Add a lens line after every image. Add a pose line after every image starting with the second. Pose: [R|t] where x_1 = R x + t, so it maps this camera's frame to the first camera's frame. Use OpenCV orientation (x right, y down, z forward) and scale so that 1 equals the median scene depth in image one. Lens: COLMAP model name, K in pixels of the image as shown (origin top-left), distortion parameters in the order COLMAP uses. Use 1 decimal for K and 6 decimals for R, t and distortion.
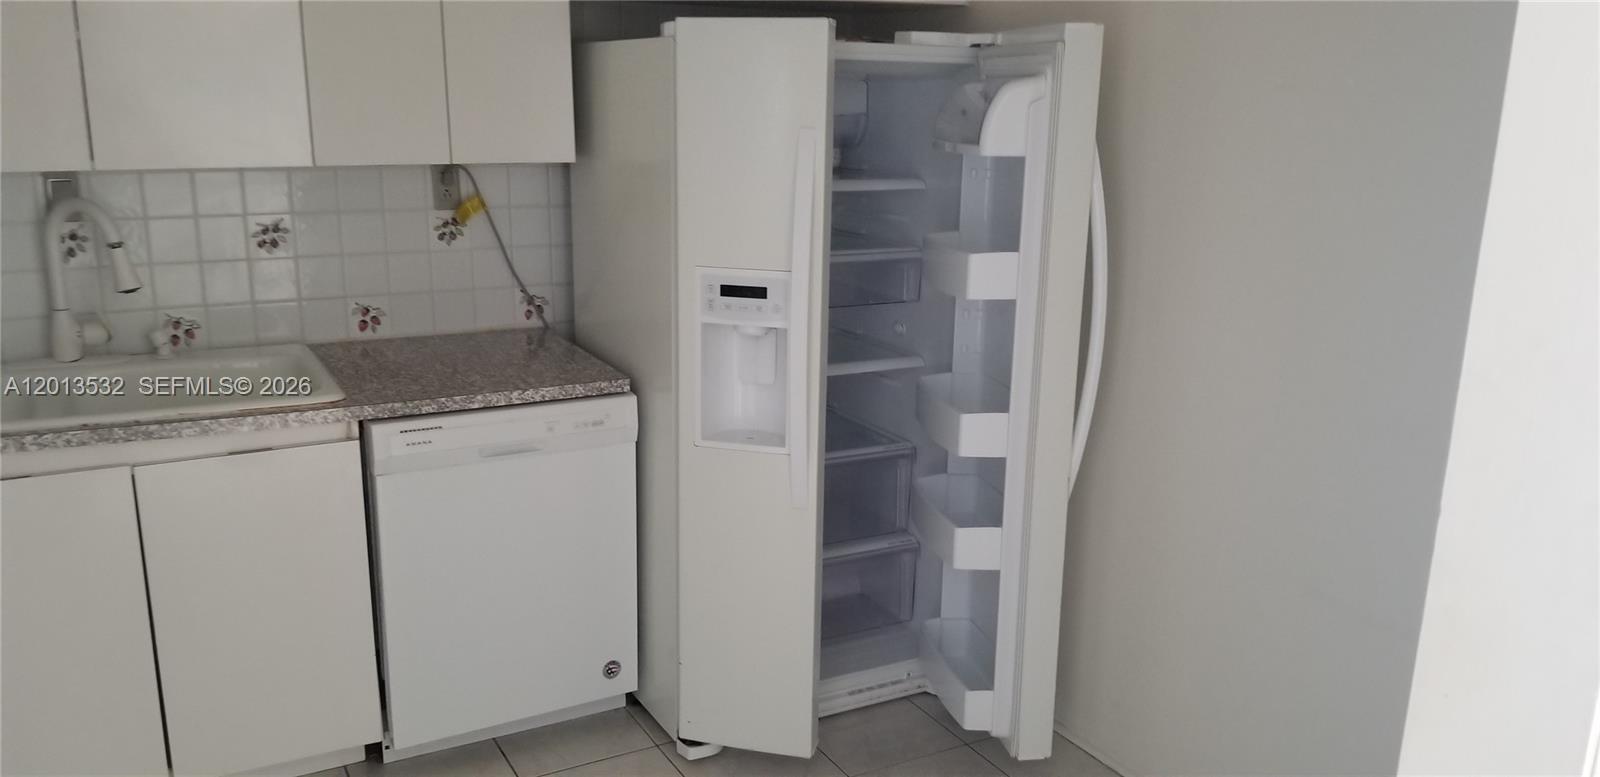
lens RADIAL K [[1254.9, 0, 799.8], [0, 1254.9, 429.9], [0, 0, 1]] dist [0.004742, -0.004314]
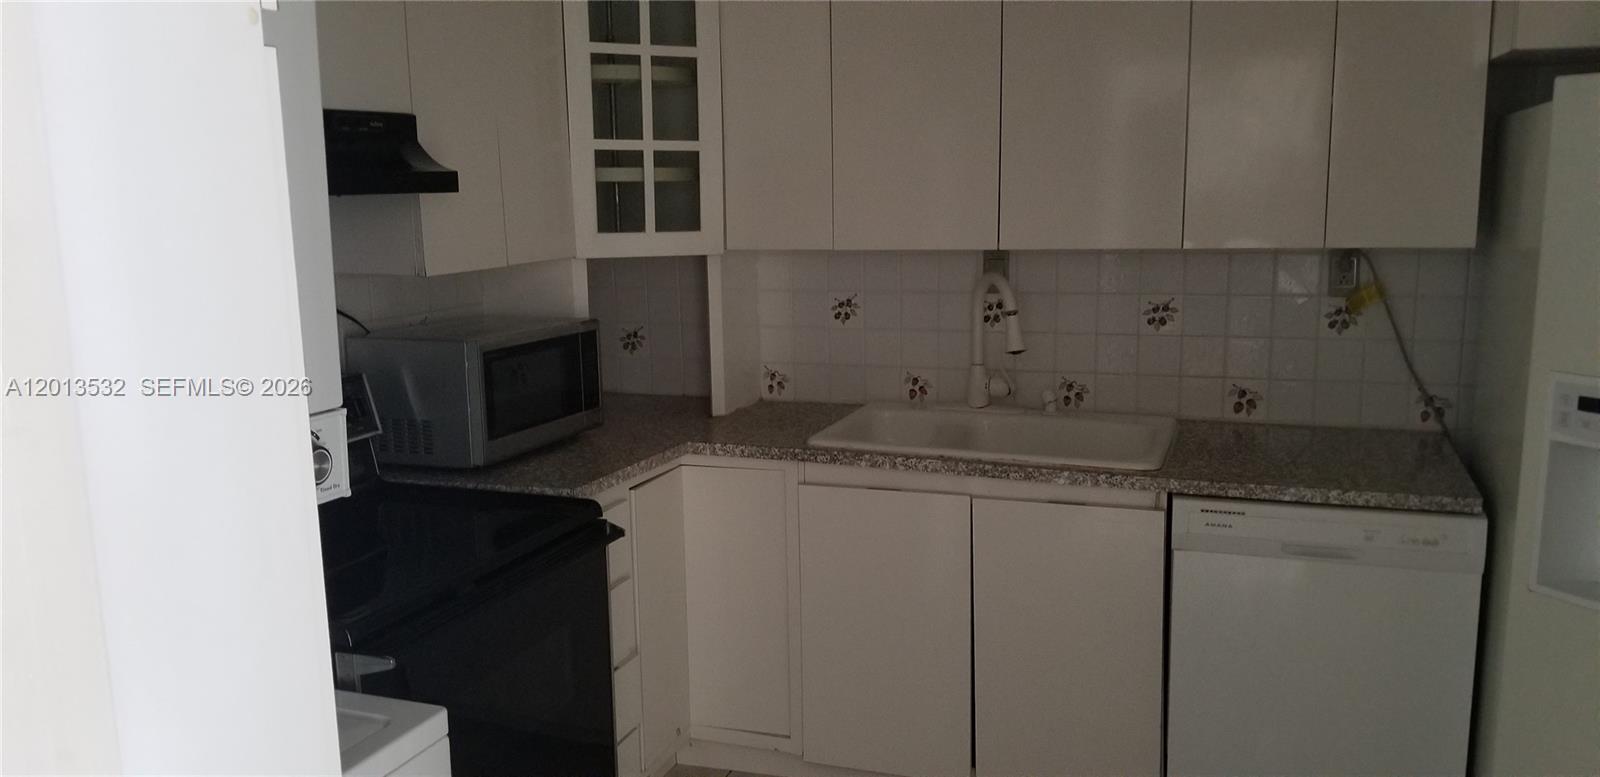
lens RADIAL K [[1254.9, 0, 799.8], [0, 1254.9, 429.9], [0, 0, 1]] dist [0.004742, -0.004314]
pose [[0.615025, 0.116682, -0.779827, 0.242364], [-0.177349, 0.984120, 0.007380, -0.011328], [0.768304, 0.133763, 0.625952, 0.111468]]
